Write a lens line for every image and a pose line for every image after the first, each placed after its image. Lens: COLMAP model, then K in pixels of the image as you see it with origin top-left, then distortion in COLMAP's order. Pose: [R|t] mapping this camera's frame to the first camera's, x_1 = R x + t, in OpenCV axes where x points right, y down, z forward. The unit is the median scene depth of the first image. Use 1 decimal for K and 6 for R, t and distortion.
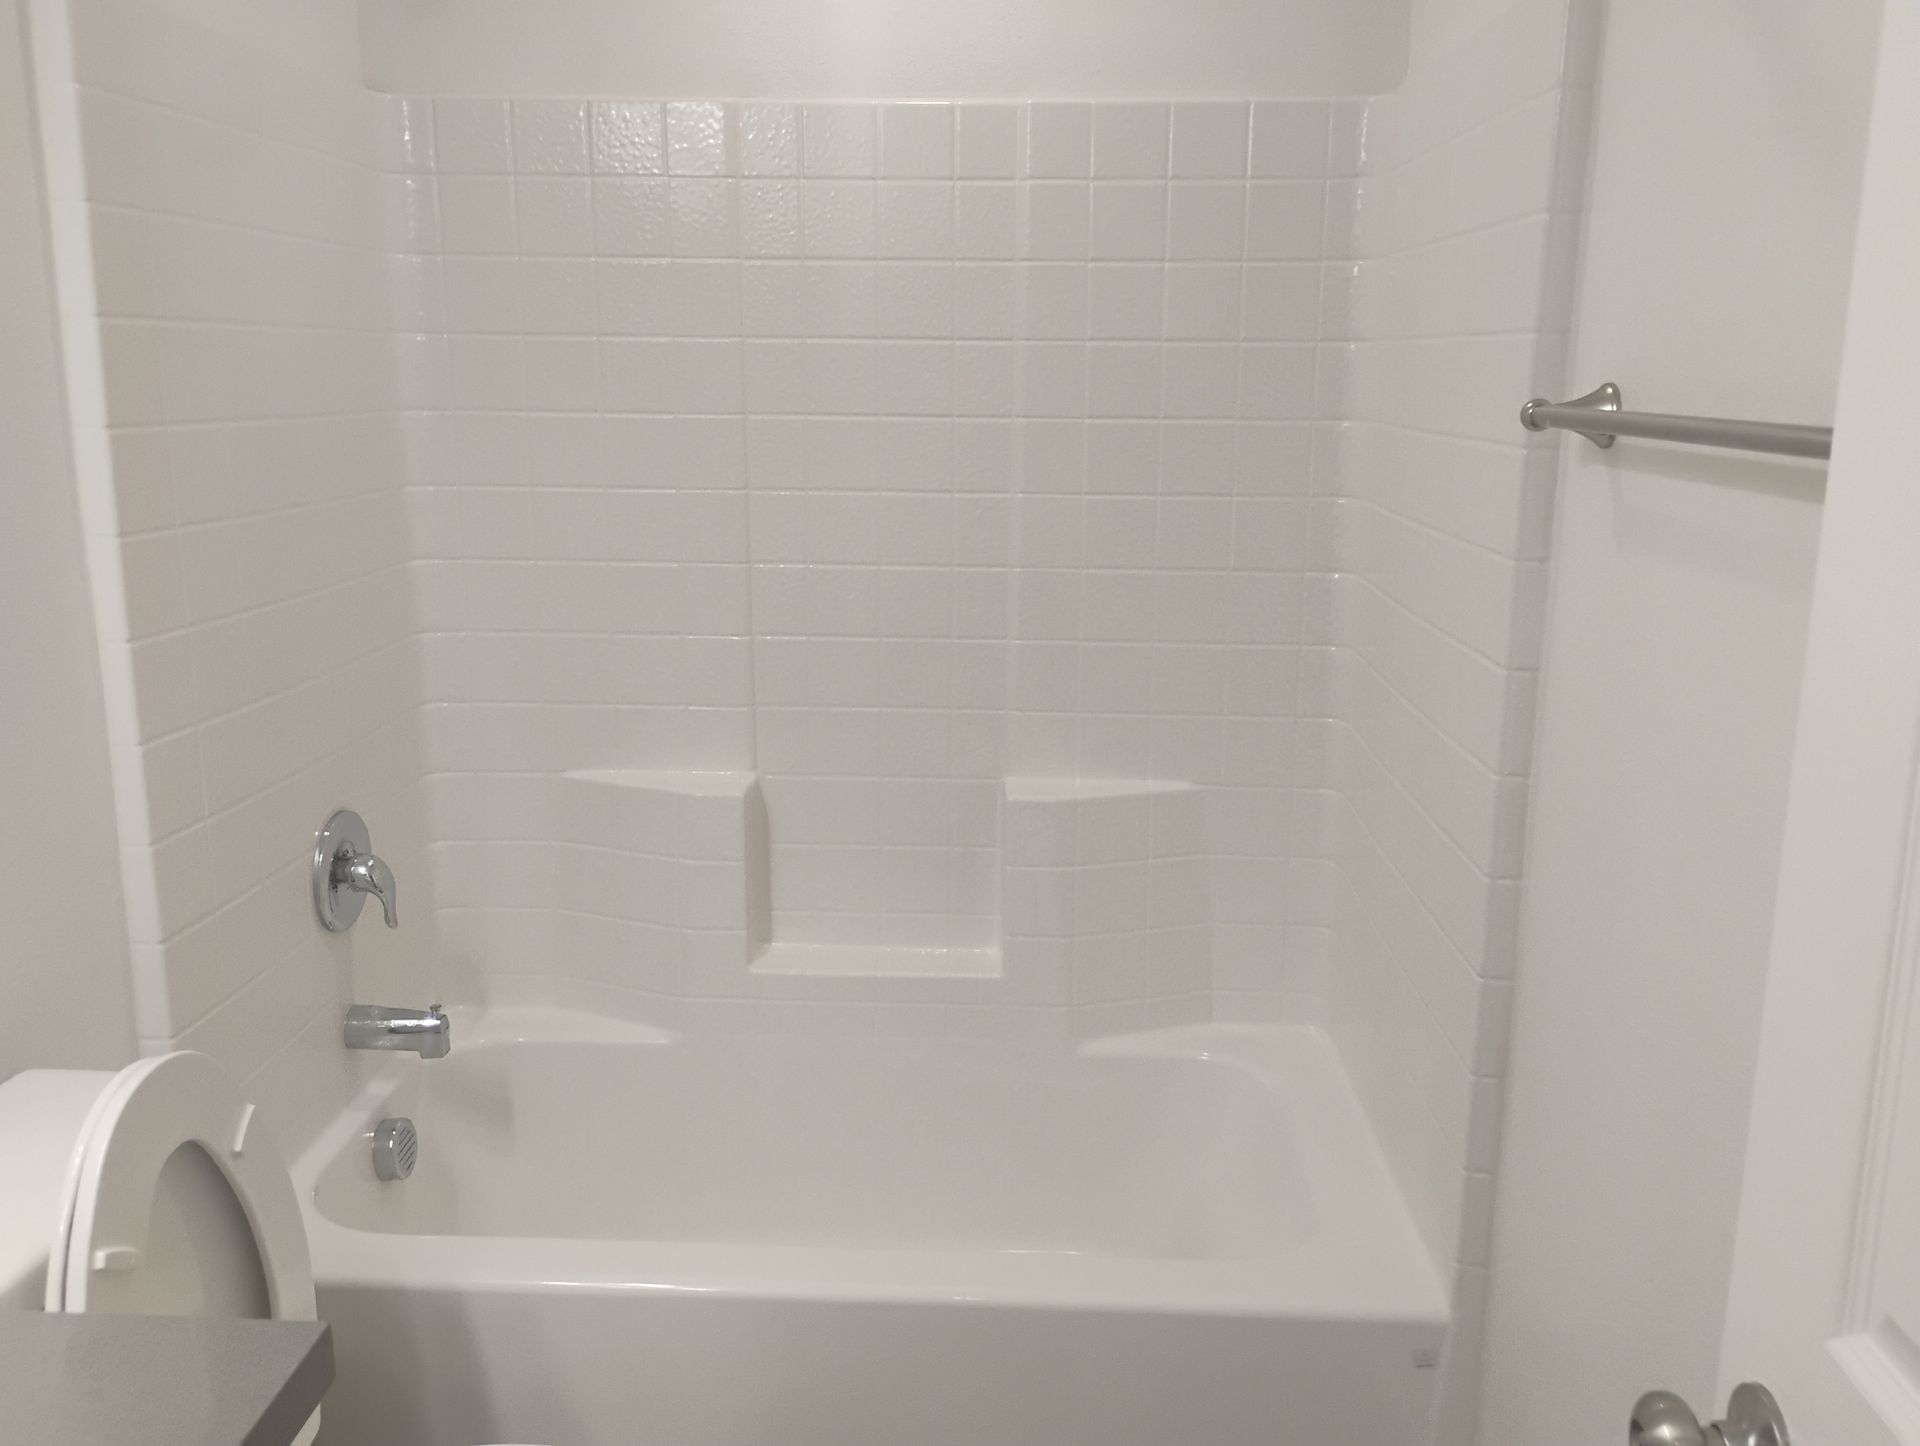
lens RADIAL K [[1378.5, 0, 960.0], [0, 1378.5, 723.0], [0, 0, 1]] dist [0.061988, -0.116635]
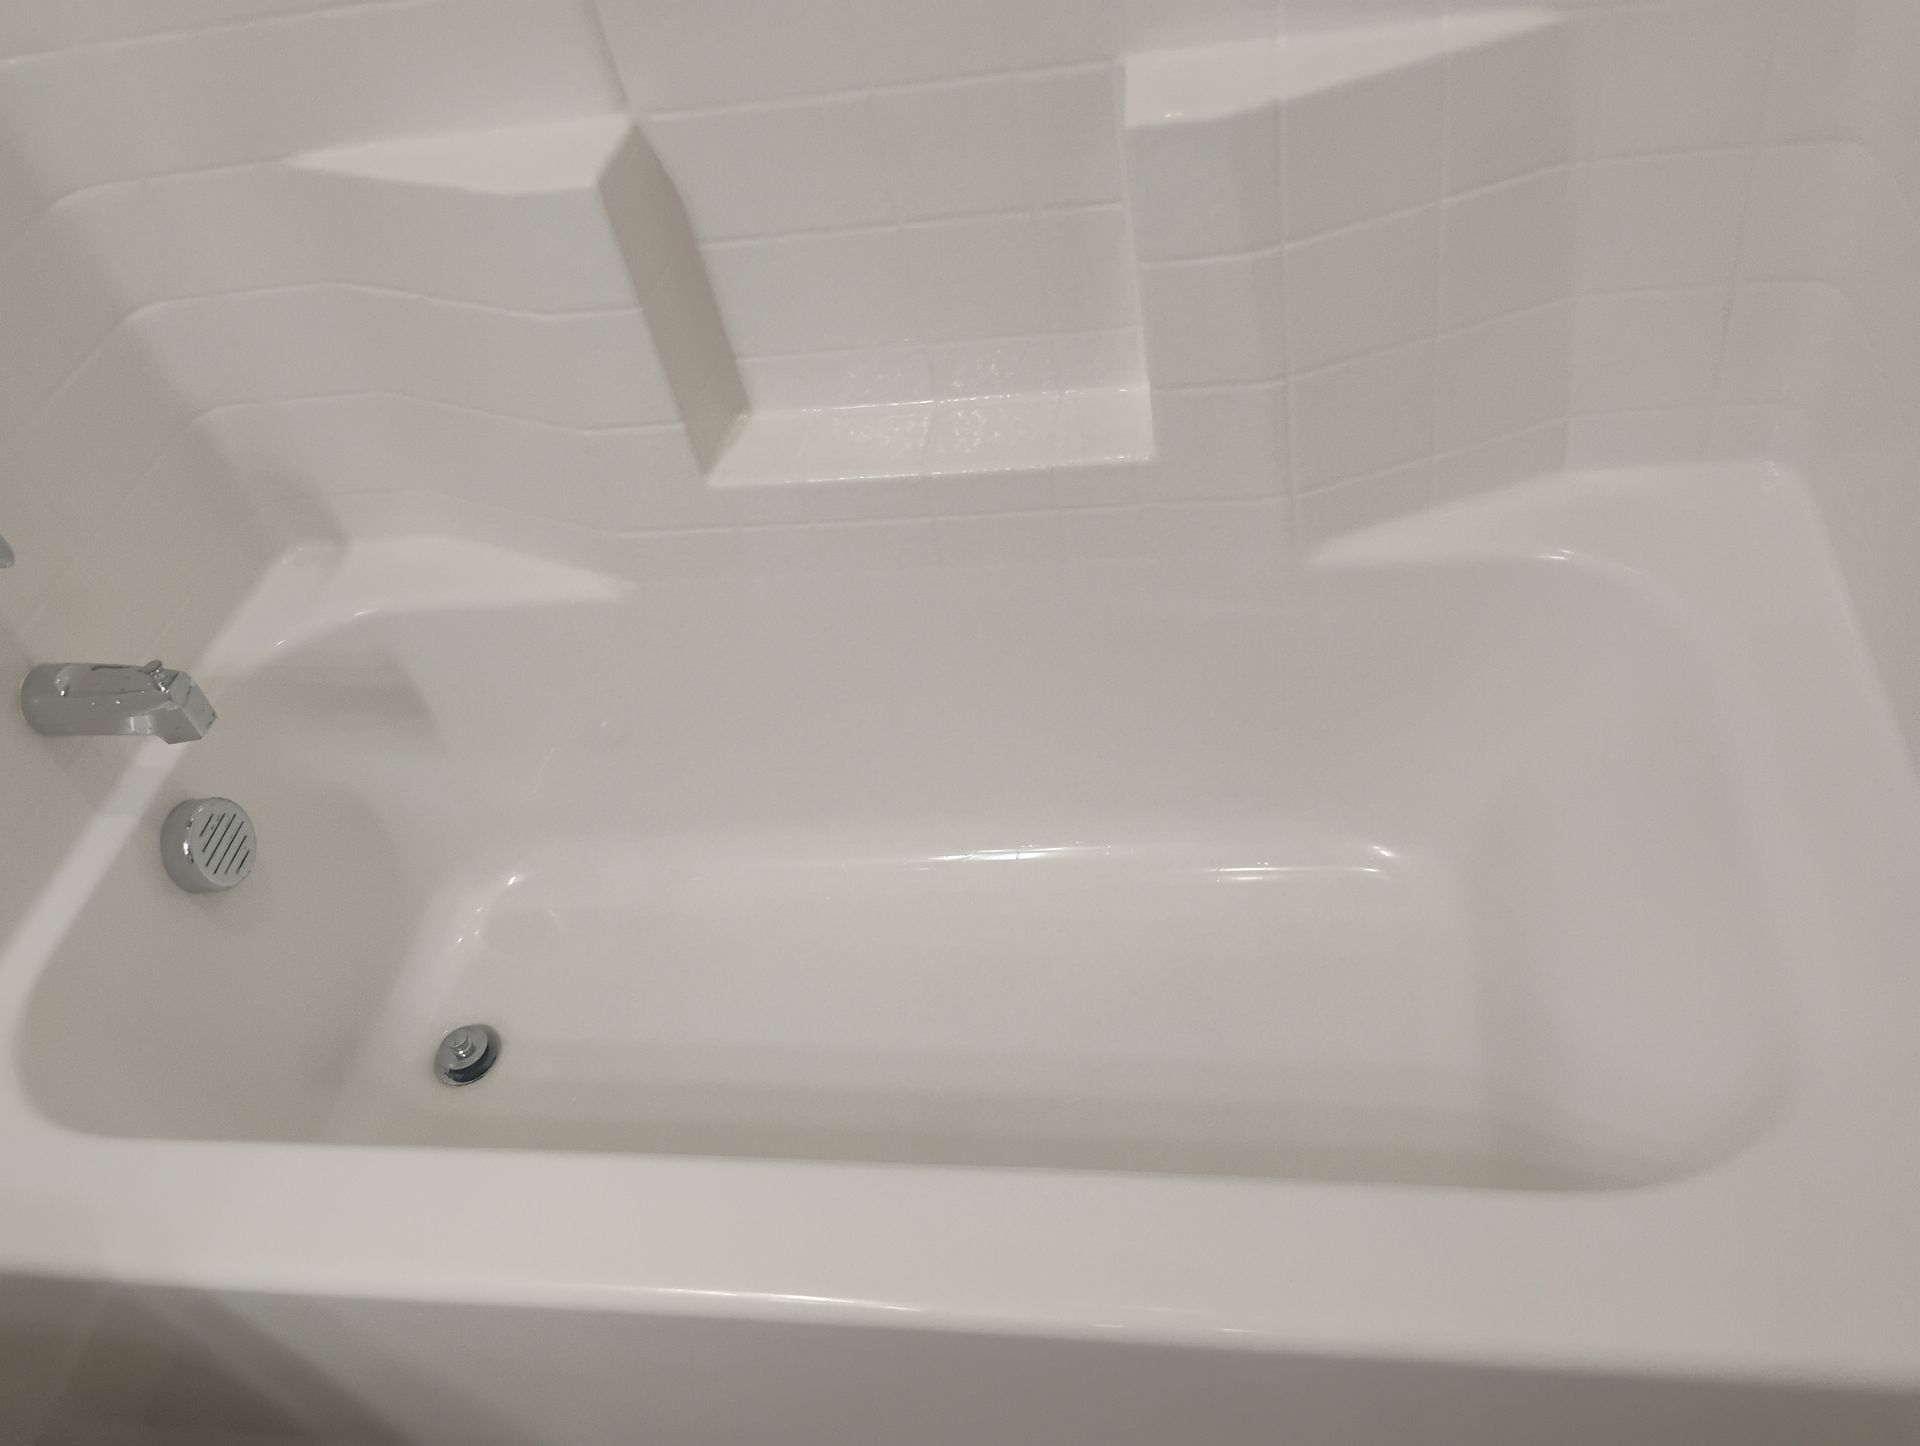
lens RADIAL K [[1568.5, 0, 960.0], [0, 1568.5, 723.0], [0, 0, 1]] dist [0.060016, -0.084165]
pose [[0.980624, -0.069560, -0.183134, 0.060193], [0.154641, 0.848756, 0.505668, -0.048056], [0.120262, -0.524190, 0.843067, 0.420121]]
